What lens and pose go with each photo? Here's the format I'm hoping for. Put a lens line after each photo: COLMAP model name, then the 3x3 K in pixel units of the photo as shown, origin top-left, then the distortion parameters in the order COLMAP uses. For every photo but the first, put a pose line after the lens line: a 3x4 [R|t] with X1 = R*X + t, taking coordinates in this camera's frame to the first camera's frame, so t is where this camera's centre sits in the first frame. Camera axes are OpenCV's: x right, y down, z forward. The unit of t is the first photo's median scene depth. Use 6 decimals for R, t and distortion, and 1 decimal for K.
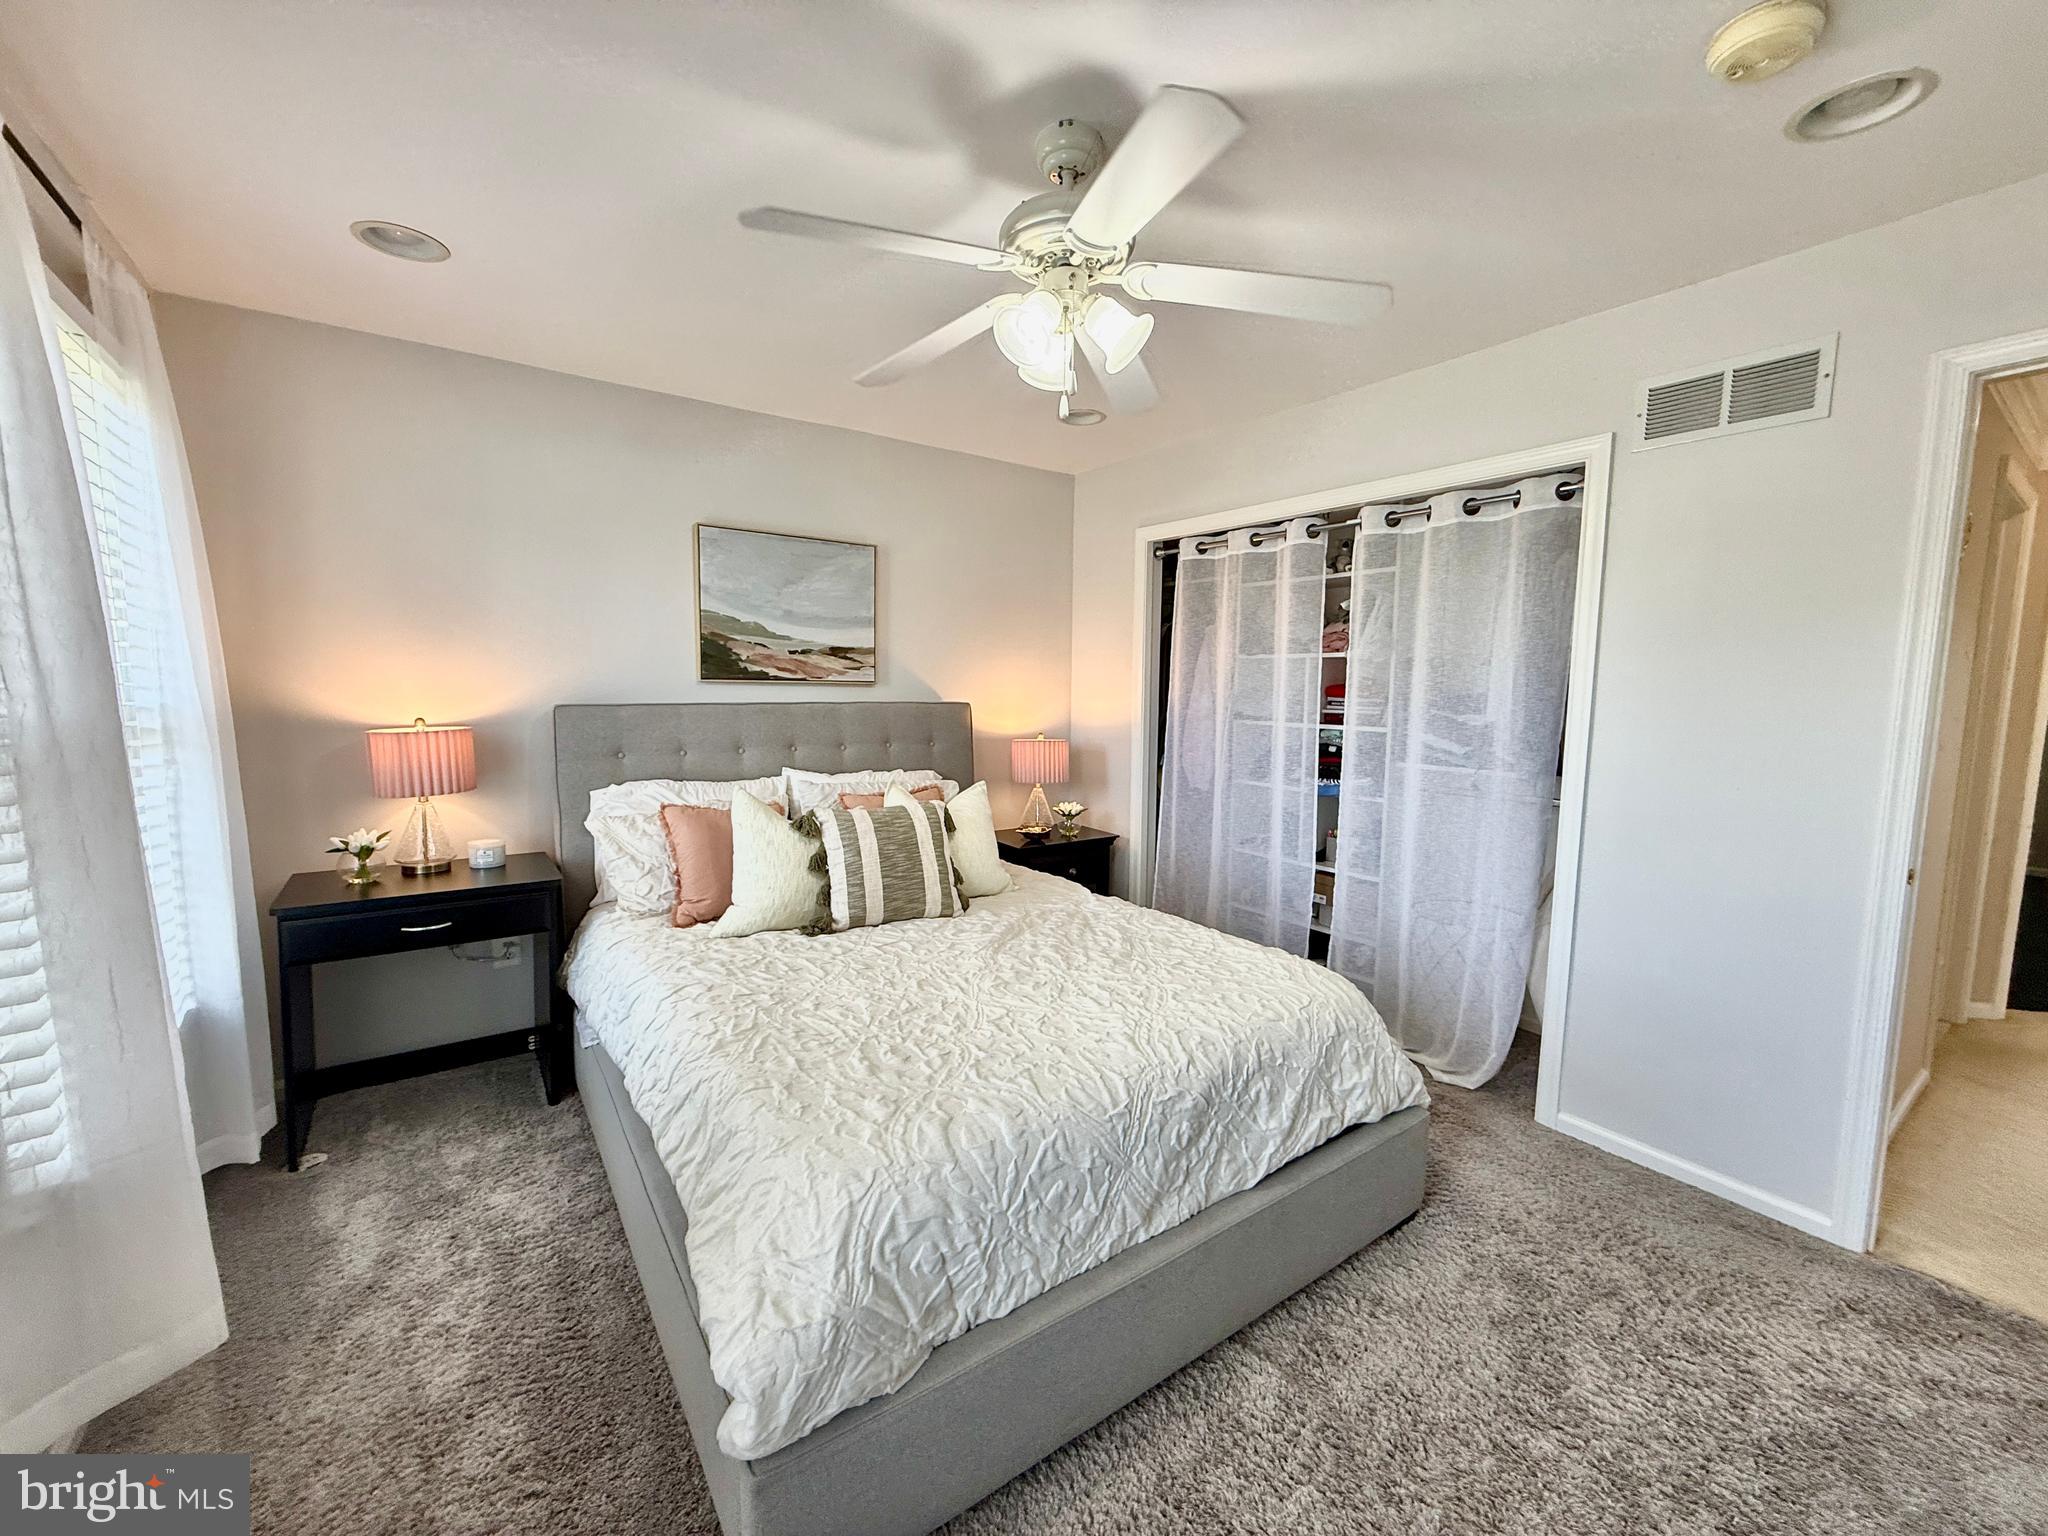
lens RADIAL K [[811.7, 0, 1012.1], [0, 811.7, 778.4], [0, 0, 1]] dist [0.000841, 0.000188]
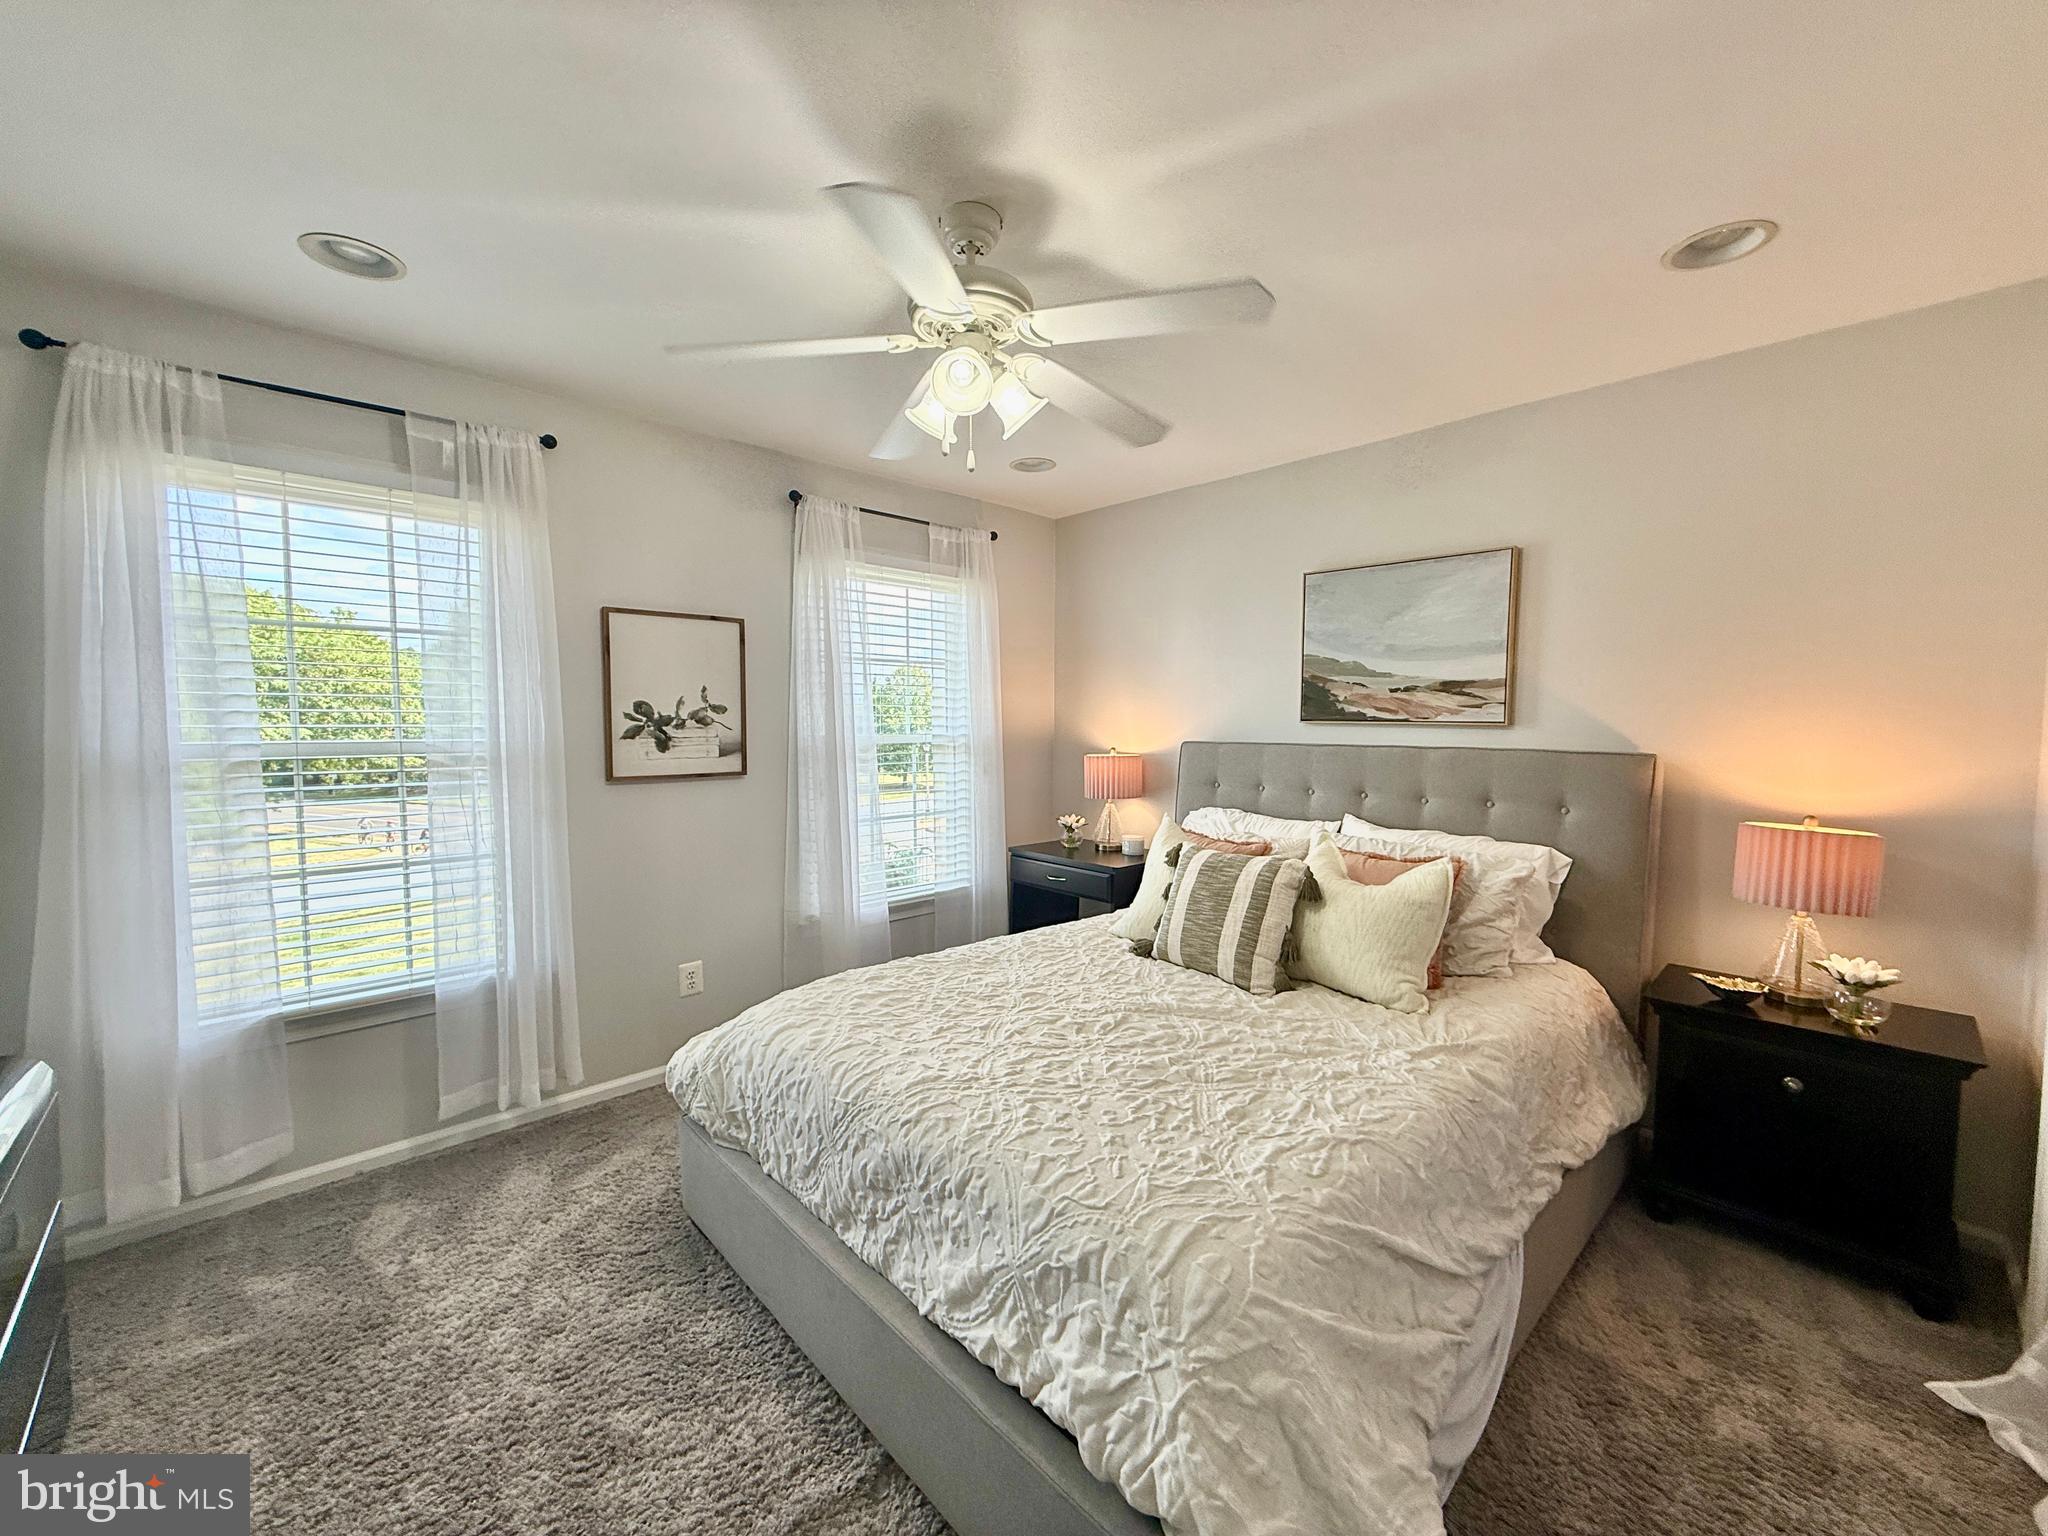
lens RADIAL K [[811.7, 0, 1009.9], [0, 811.7, 762.0], [0, 0, 1]] dist [0.000841, 0.000188]
pose [[0.149341, 0.041493, -0.987915, 0.578978], [-0.119077, 0.992602, 0.023689, -0.048356], [0.981590, 0.114100, 0.153177, 0.466900]]
